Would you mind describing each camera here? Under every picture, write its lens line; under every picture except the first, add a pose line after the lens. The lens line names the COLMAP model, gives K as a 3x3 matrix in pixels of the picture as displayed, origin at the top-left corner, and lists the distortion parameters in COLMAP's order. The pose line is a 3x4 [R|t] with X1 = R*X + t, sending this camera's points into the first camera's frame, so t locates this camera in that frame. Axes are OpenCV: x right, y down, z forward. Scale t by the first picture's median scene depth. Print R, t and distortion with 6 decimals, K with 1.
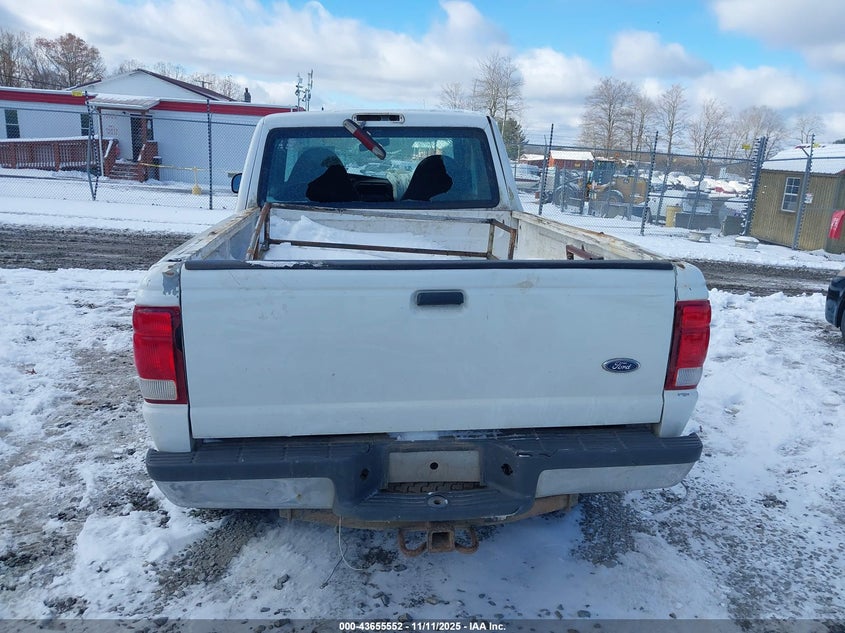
lens RADIAL K [[661.7, 0, 422.5], [0, 661.7, 316.5], [0, 0, 1]] dist [0.045438, -0.051918]
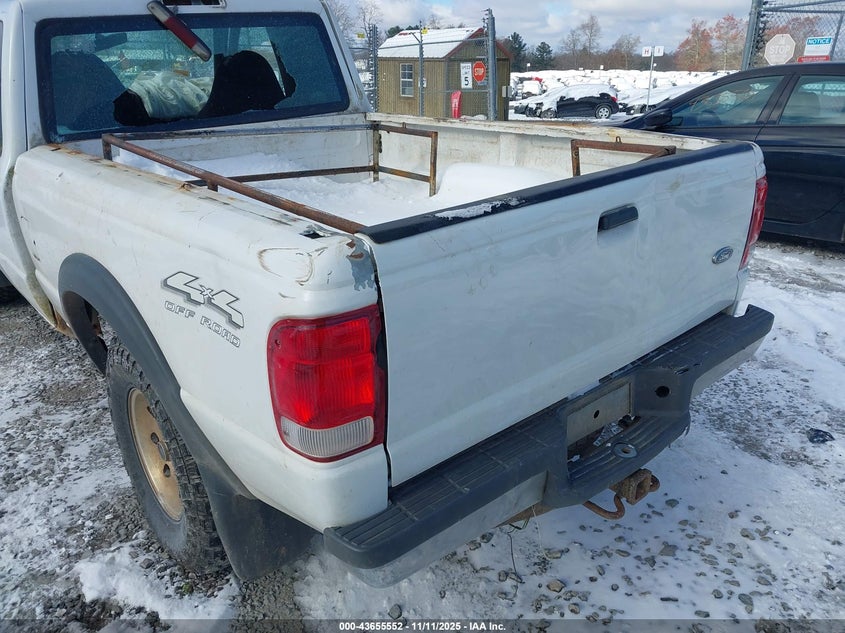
lens RADIAL K [[661.7, 0, 422.5], [0, 661.7, 316.5], [0, 0, 1]] dist [0.045438, -0.051918]
pose [[0.837094, -0.246223, 0.488516, -0.317611], [0.174798, 0.966559, 0.187643, -0.056360], [-0.518382, -0.071683, 0.852139, 0.219636]]
